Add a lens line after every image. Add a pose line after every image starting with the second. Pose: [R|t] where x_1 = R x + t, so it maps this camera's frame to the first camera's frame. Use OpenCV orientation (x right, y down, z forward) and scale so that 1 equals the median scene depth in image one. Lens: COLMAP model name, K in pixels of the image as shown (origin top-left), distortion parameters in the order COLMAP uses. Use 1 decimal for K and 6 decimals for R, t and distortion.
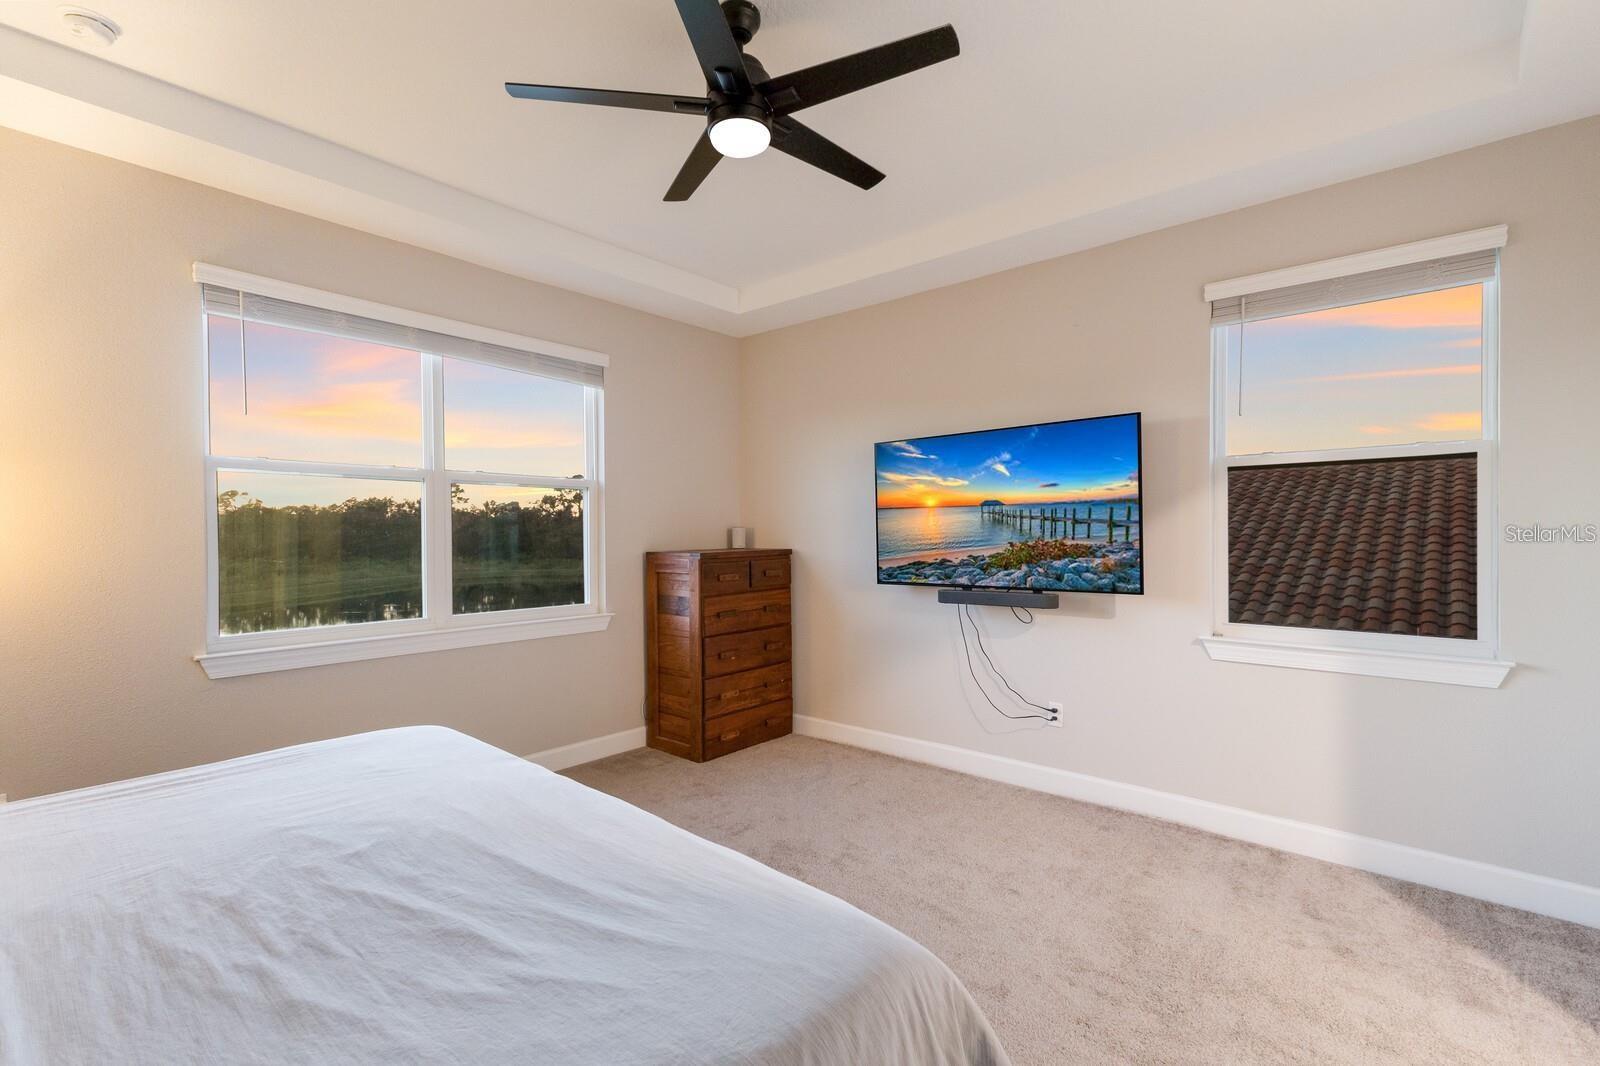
lens RADIAL K [[688.0, 0, 803.8], [0, 688.0, 526.6], [0, 0, 1]] dist [0.007134, 0.000296]
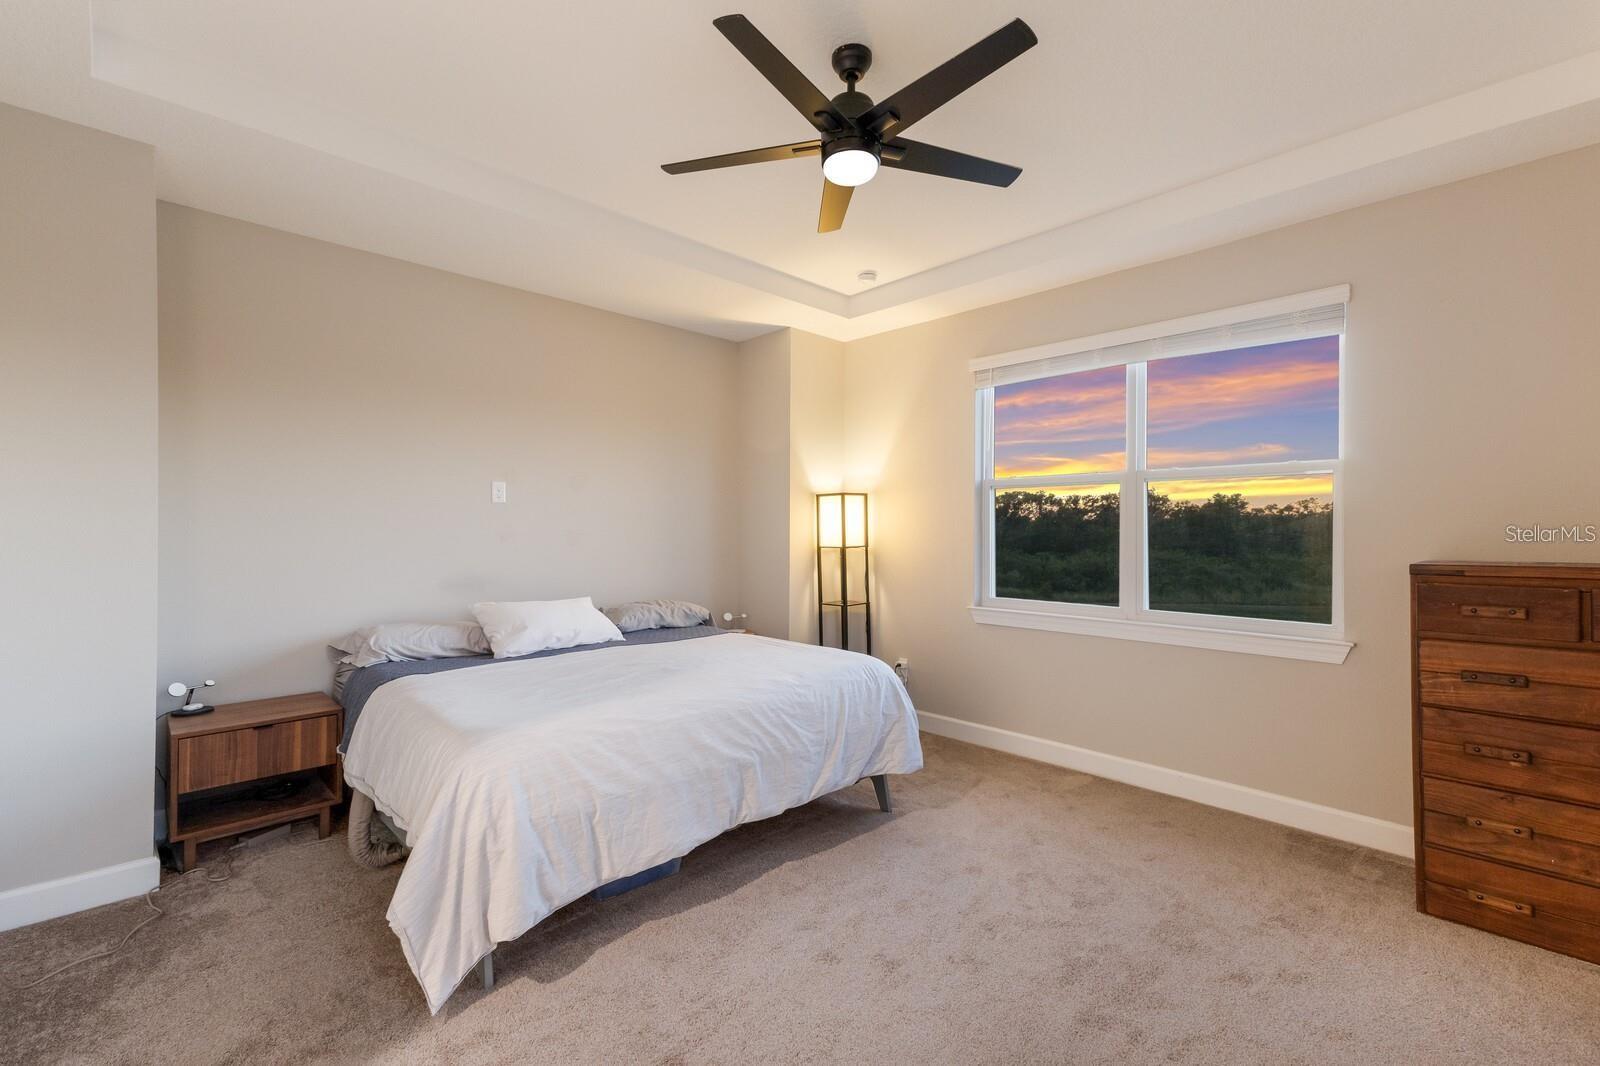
lens RADIAL K [[688.0, 0, 803.8], [0, 688.0, 526.6], [0, 0, 1]] dist [0.007134, 0.000296]
pose [[-0.081238, -0.006787, -0.996672, 0.516503], [-0.002225, 0.999976, -0.006628, 0.010151], [0.996692, 0.001679, -0.081252, 0.518344]]
